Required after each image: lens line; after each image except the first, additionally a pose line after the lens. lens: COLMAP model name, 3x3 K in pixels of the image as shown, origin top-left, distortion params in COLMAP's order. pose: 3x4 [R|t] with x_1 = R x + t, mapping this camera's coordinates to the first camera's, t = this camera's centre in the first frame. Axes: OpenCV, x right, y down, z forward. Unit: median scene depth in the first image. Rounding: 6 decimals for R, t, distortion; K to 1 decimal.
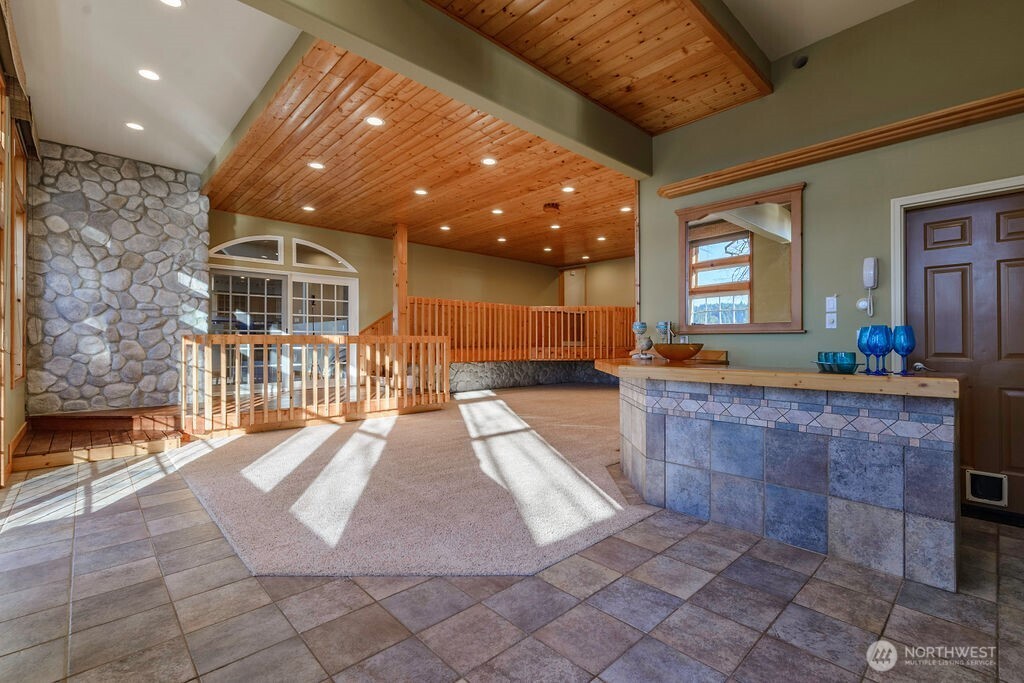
lens RADIAL K [[446.2, 0, 519.4], [0, 446.2, 340.4], [0, 0, 1]] dist [0.006593, -0.000963]
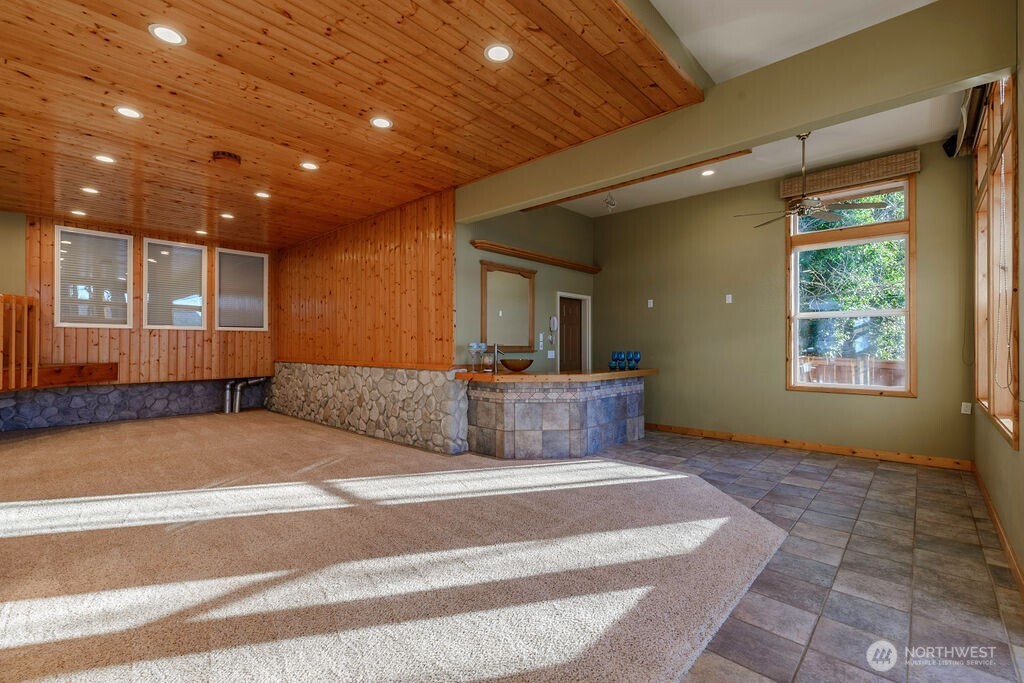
lens RADIAL K [[446.2, 0, 519.4], [0, 446.2, 341.6], [0, 0, 1]] dist [0.006593, -0.000963]
pose [[-0.063703, 0.010784, 0.997911, -1.667000], [0.001061, 0.999942, -0.010738, -0.055948], [-0.997968, 0.000375, -0.063711, 1.654192]]
